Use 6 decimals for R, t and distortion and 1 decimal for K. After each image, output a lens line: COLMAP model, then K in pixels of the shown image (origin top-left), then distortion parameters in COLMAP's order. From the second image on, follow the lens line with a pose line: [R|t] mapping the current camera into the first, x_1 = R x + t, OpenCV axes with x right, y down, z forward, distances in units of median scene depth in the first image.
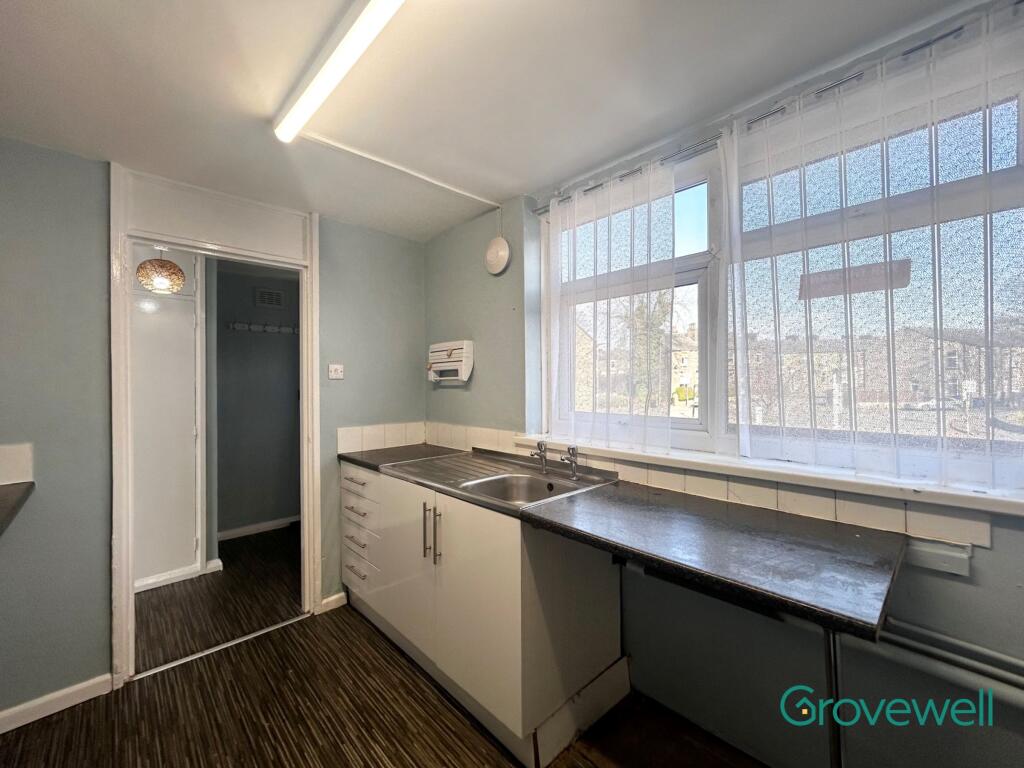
lens RADIAL K [[415.5, 0, 510.1], [0, 415.5, 382.2], [0, 0, 1]] dist [-0.002872, 0.000001]
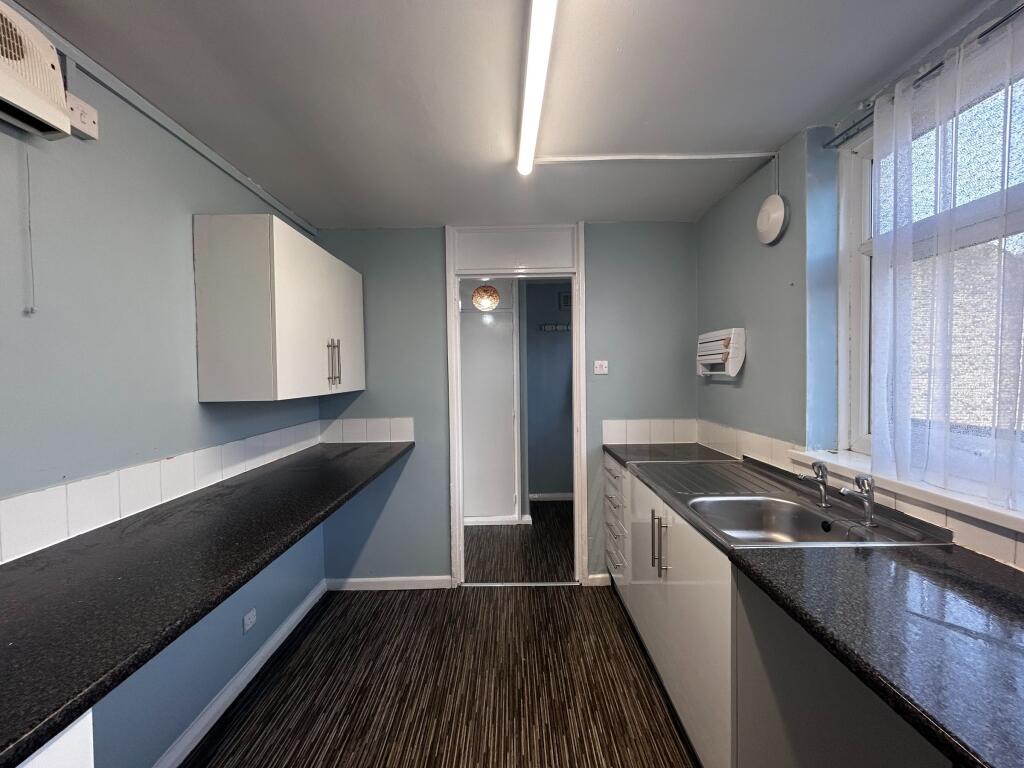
lens RADIAL K [[415.5, 0, 510.1], [0, 415.5, 382.2], [0, 0, 1]] dist [-0.002872, 0.000001]
pose [[0.721439, 0.014240, -0.692332, 0.168309], [0.012475, 0.999359, 0.033554, -0.029166], [0.692366, -0.032844, 0.720799, 0.081645]]
